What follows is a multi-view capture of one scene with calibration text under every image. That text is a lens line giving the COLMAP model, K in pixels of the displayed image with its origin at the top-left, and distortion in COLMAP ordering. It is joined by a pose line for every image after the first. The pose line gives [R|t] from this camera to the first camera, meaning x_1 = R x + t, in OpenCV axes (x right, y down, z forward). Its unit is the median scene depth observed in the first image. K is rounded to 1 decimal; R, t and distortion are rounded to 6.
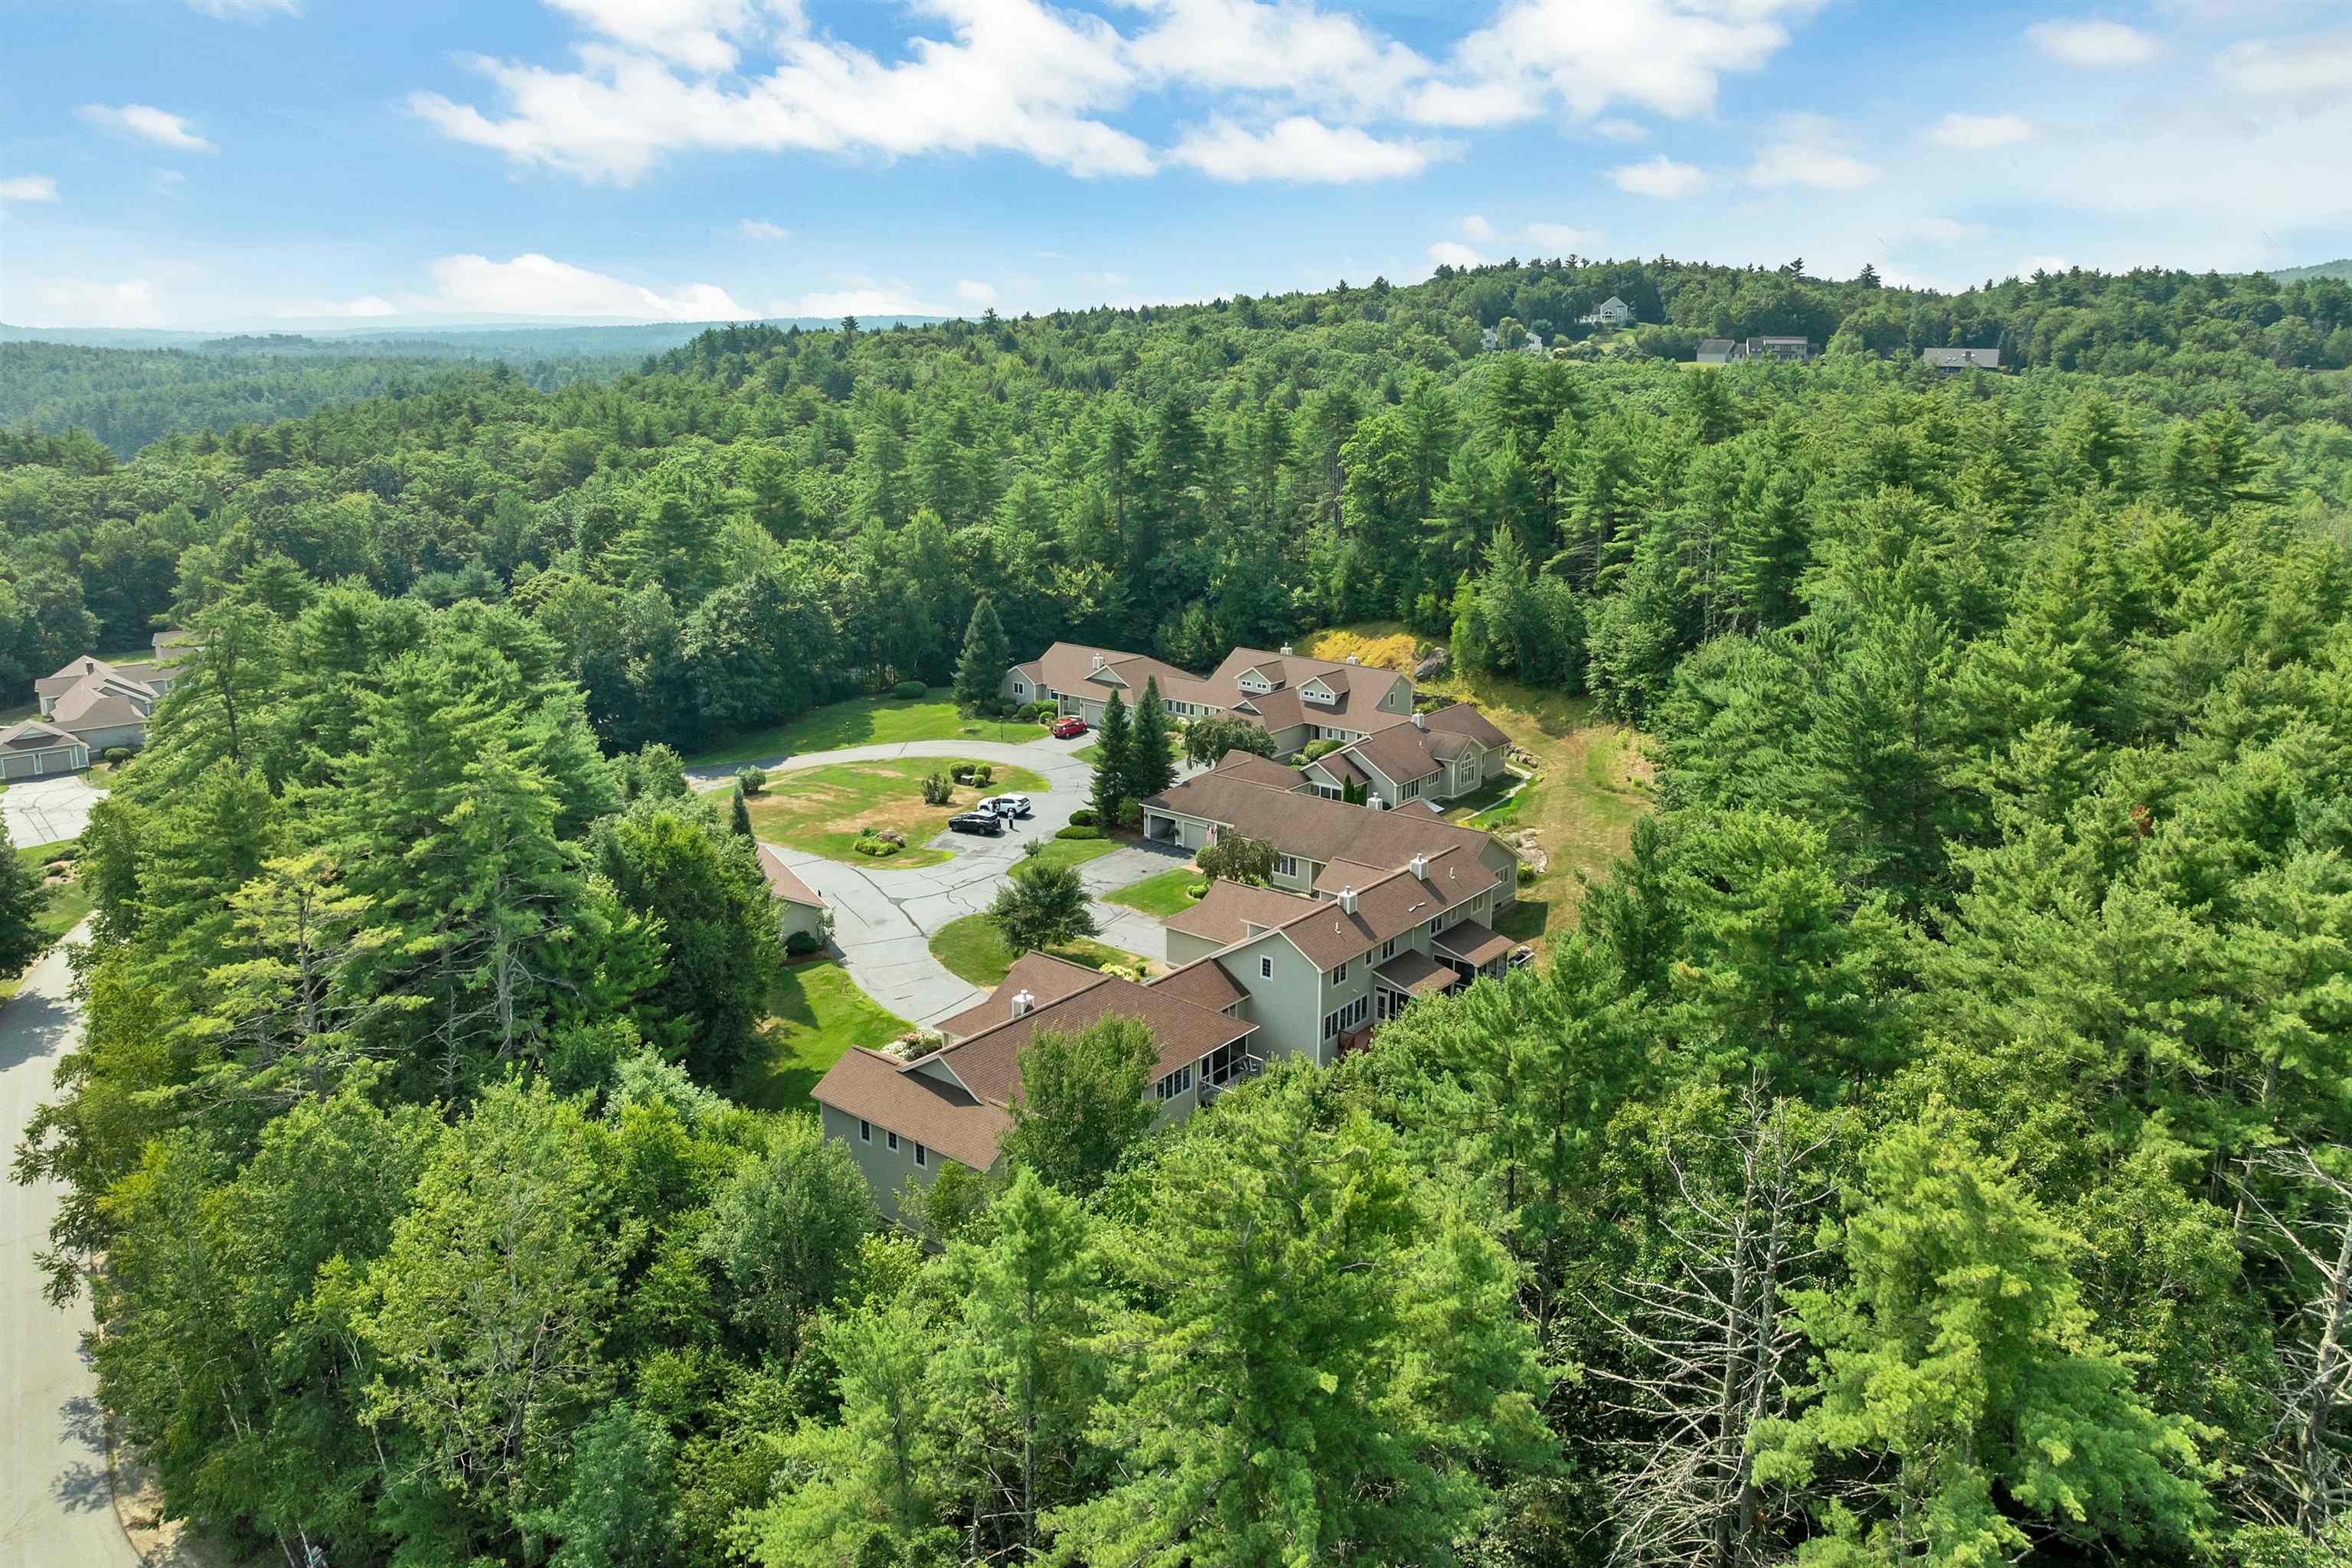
lens RADIAL K [[1685.2, 0, 1176.7], [0, 1685.2, 820.0], [0, 0, 1]] dist [-0.048041, 0.001936]
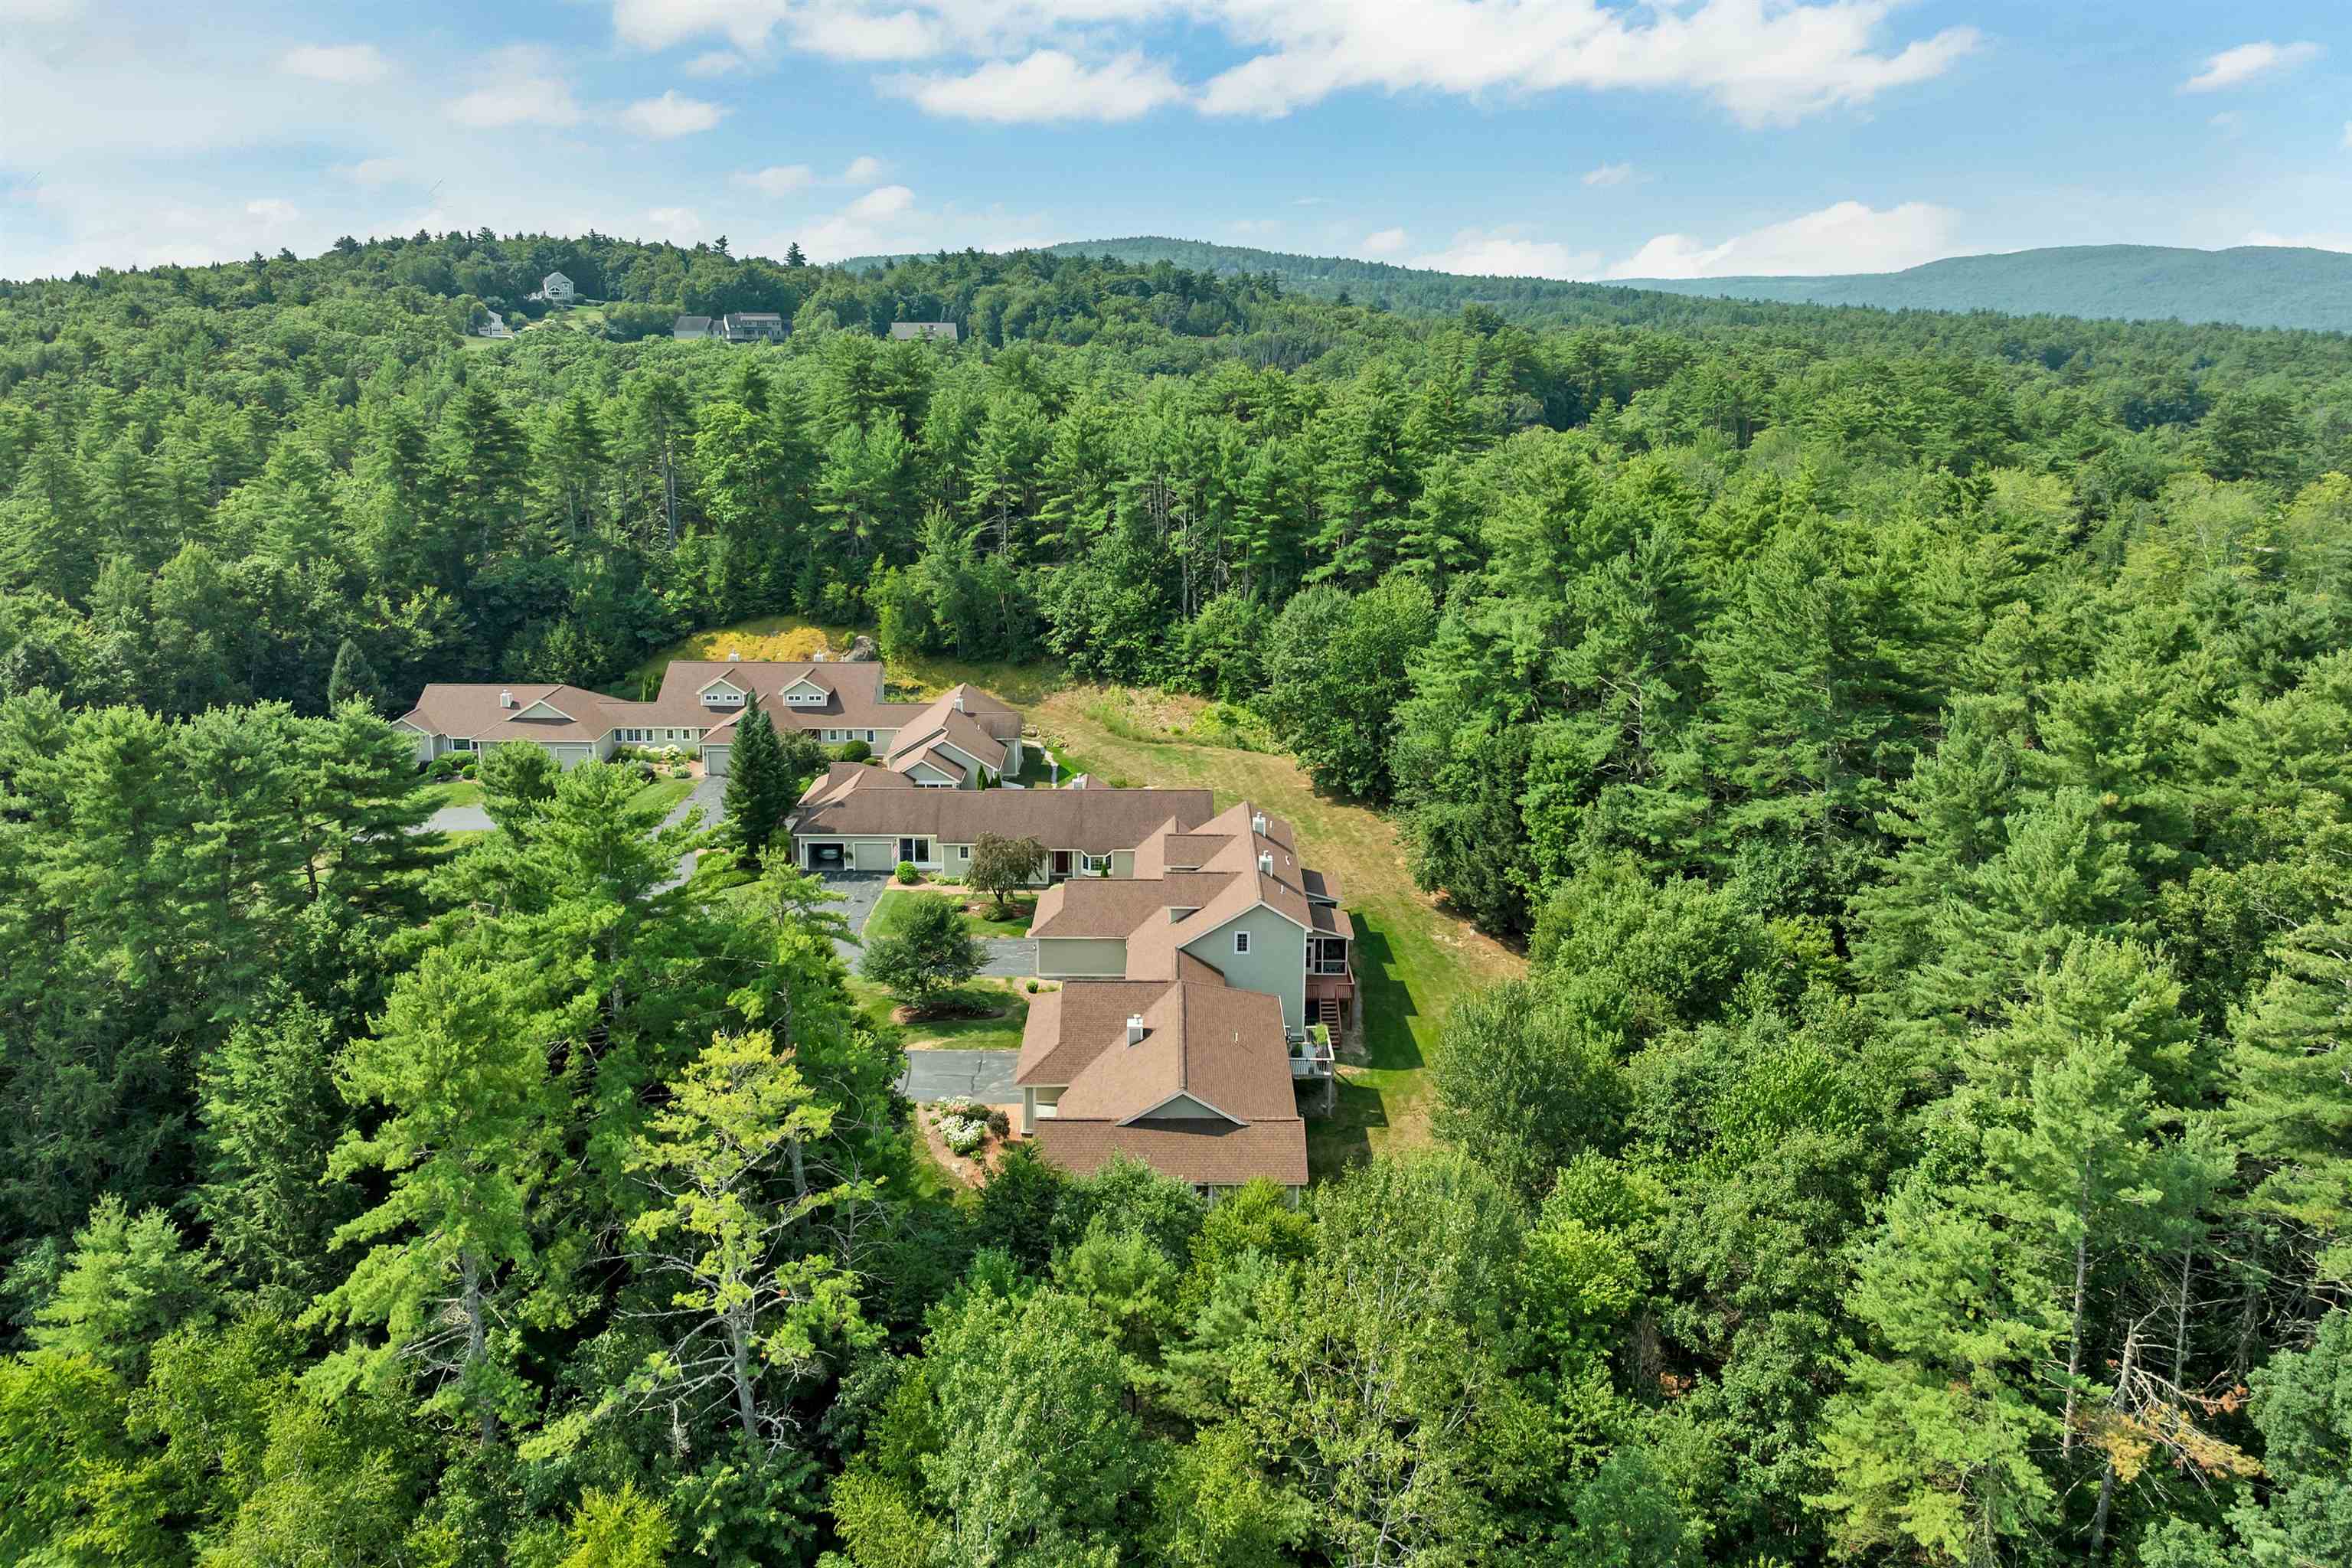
lens RADIAL K [[1685.2, 0, 1176.7], [0, 1685.2, 820.0], [0, 0, 1]] dist [-0.048041, 0.001936]
pose [[0.751433, -0.183278, 0.633843, -0.337516], [0.174001, 0.981685, 0.077576, -0.039682], [-0.636452, 0.051996, 0.769561, 0.127860]]
